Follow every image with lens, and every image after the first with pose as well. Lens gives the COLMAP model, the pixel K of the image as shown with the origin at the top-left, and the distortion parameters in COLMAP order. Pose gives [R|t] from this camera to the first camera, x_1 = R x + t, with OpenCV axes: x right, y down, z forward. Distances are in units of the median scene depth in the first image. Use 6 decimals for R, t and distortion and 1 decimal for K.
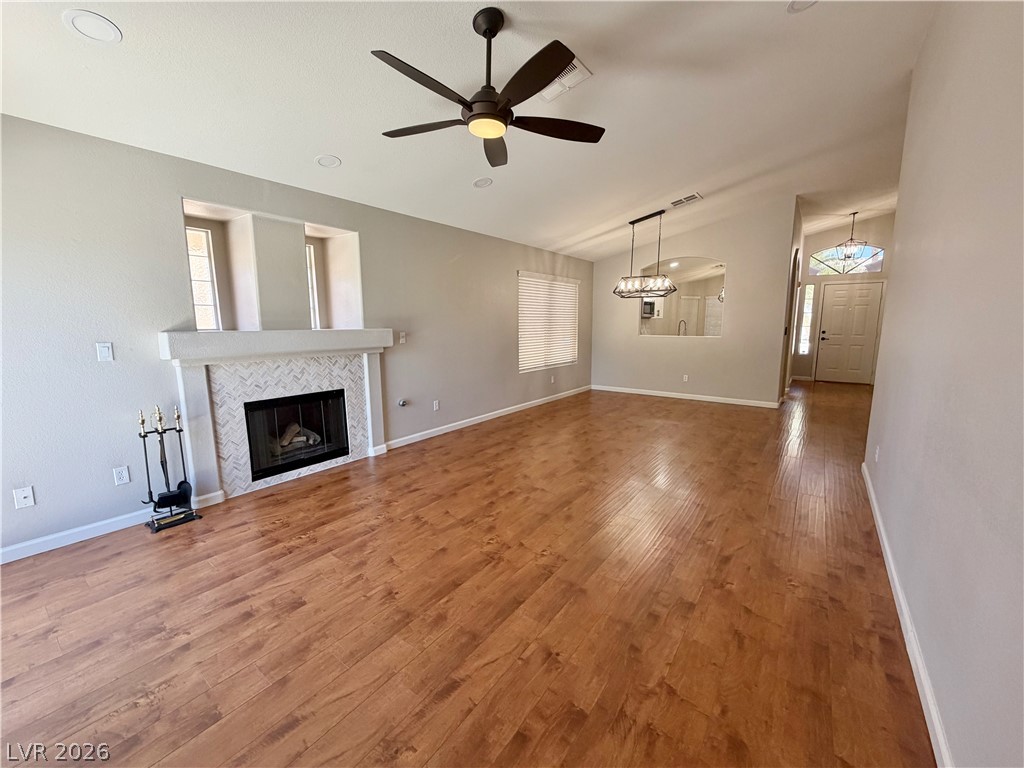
lens RADIAL K [[409.5, 0, 511.3], [0, 409.5, 380.8], [0, 0, 1]] dist [0.000731, 0.000785]
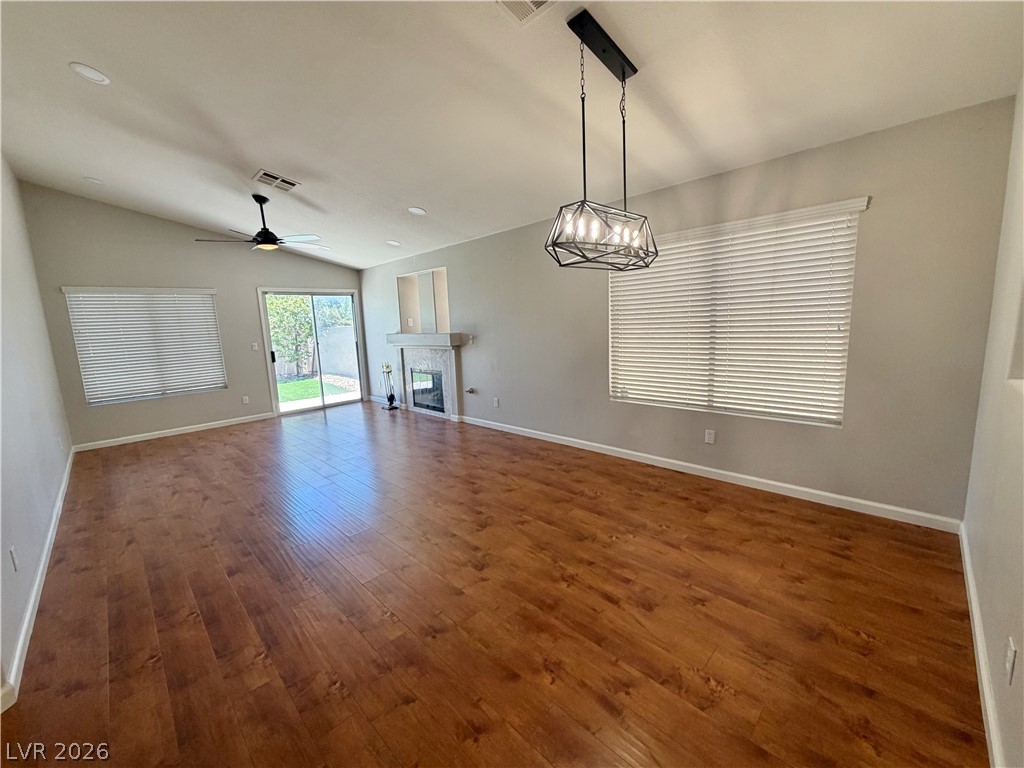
lens RADIAL K [[409.5, 0, 512.2], [0, 409.5, 381.2], [0, 0, 1]] dist [0.000731, 0.000785]
pose [[-0.146099, 0.146786, -0.978320, 1.076317], [-0.103197, 0.981274, 0.162640, -0.218881], [0.983873, 0.124721, -0.128215, 1.458547]]
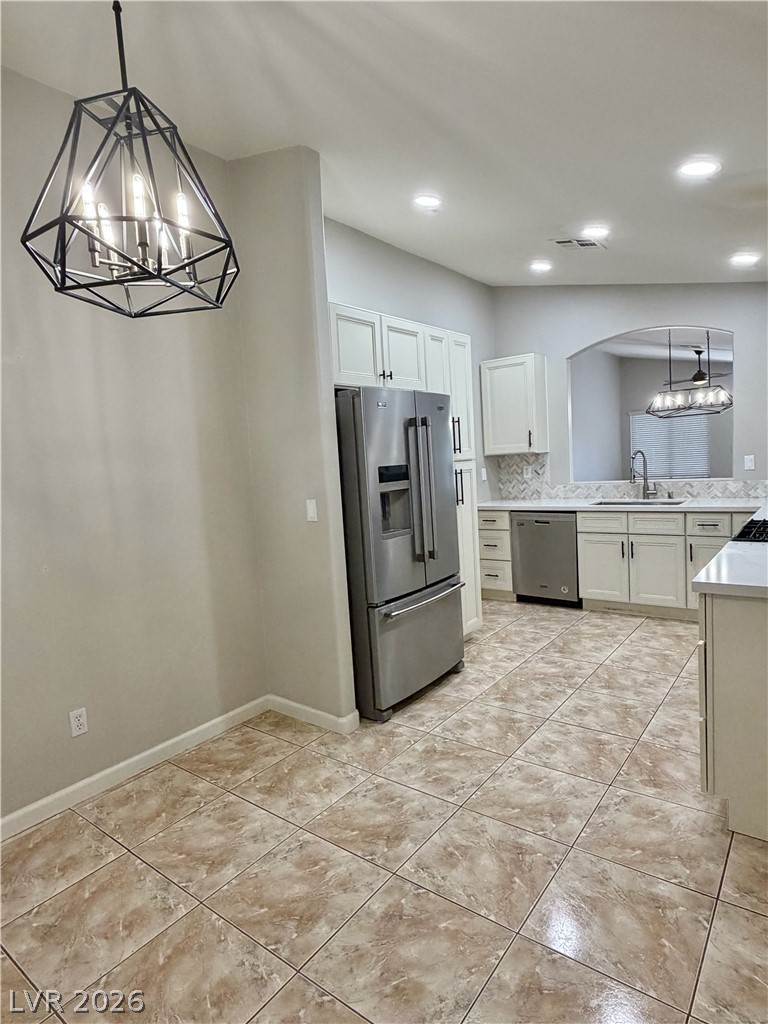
lens RADIAL K [[576.6, 0, 386.4], [0, 576.6, 507.8], [0, 0, 1]] dist [0.005218, -0.003655]
pose [[-0.998130, 0.058186, 0.018755, 1.375063], [0.060974, 0.969692, 0.236601, -0.563254], [-0.004420, 0.237302, -0.971426, 3.643422]]
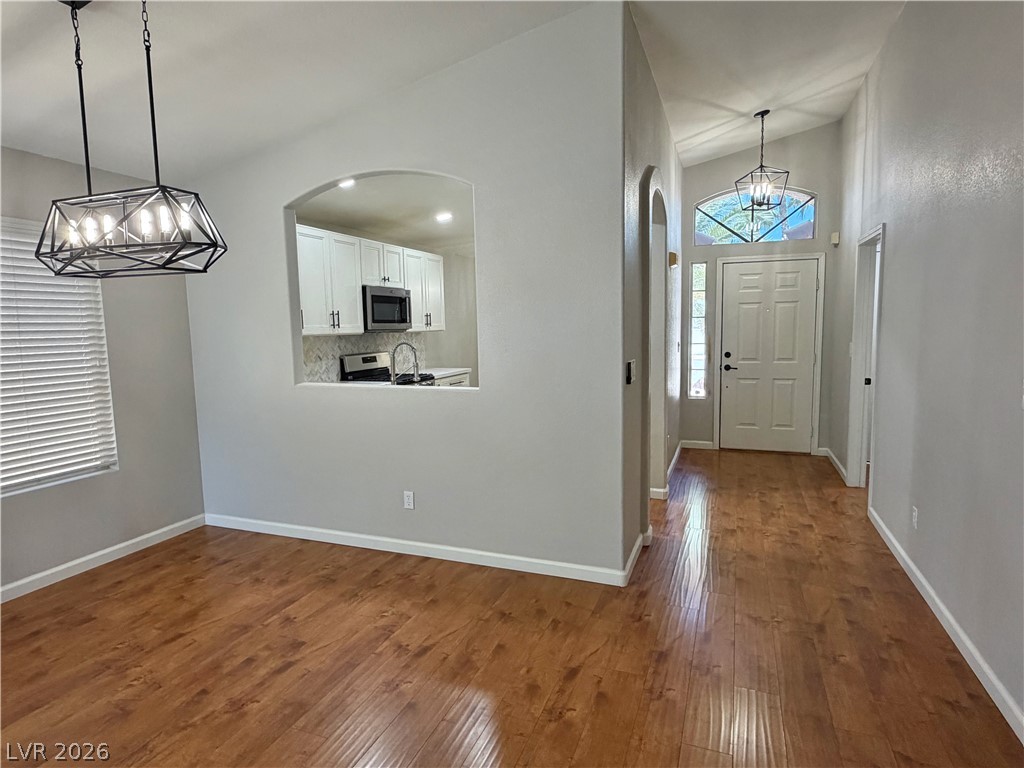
lens RADIAL K [[576.6, 0, 510.4], [0, 576.6, 389.9], [0, 0, 1]] dist [0.005218, -0.003655]
pose [[0.962366, -0.047658, 0.267547, 0.549053], [0.058623, 0.997730, -0.033144, -0.118682], [-0.265360, 0.047581, 0.962975, 0.681972]]
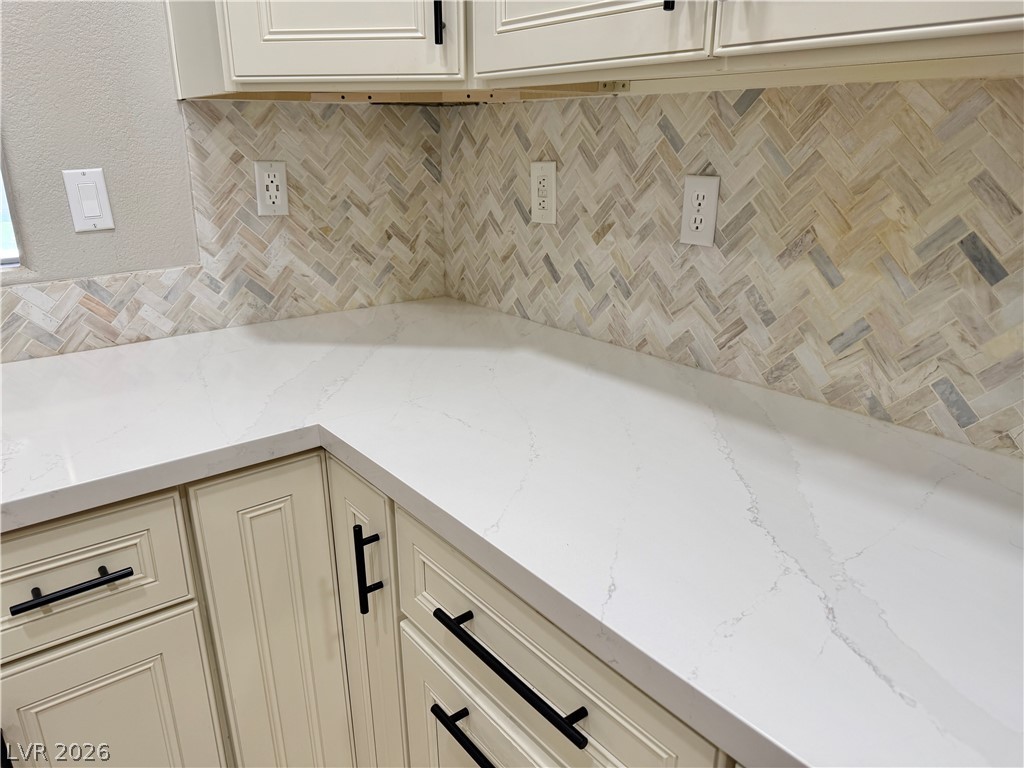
lens RADIAL K [[743.6, 0, 513.7], [0, 743.6, 389.1], [0, 0, 1]] dist [0.019949, -0.017441]
pose [[-0.274764, 0.310975, -0.909835, 0.816873], [-0.140560, 0.923098, 0.357957, -0.347967], [0.951182, 0.226240, -0.209924, 2.479273]]
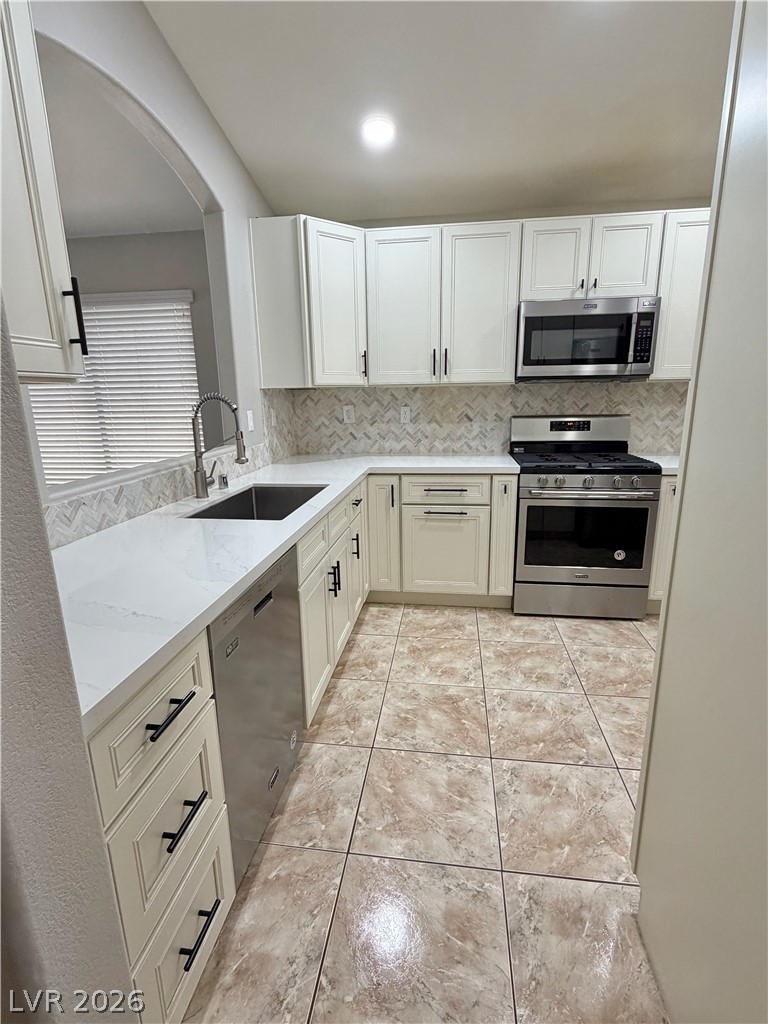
lens RADIAL K [[492.5, 0, 387.3], [0, 492.5, 515.9], [0, 0, 1]] dist [-0.002086, -0.000311]
pose [[0.484322, 0.203403, -0.850917, 1.386171], [-0.113718, 0.978984, 0.169291, -0.263764], [0.867468, 0.014773, 0.497274, 1.861546]]
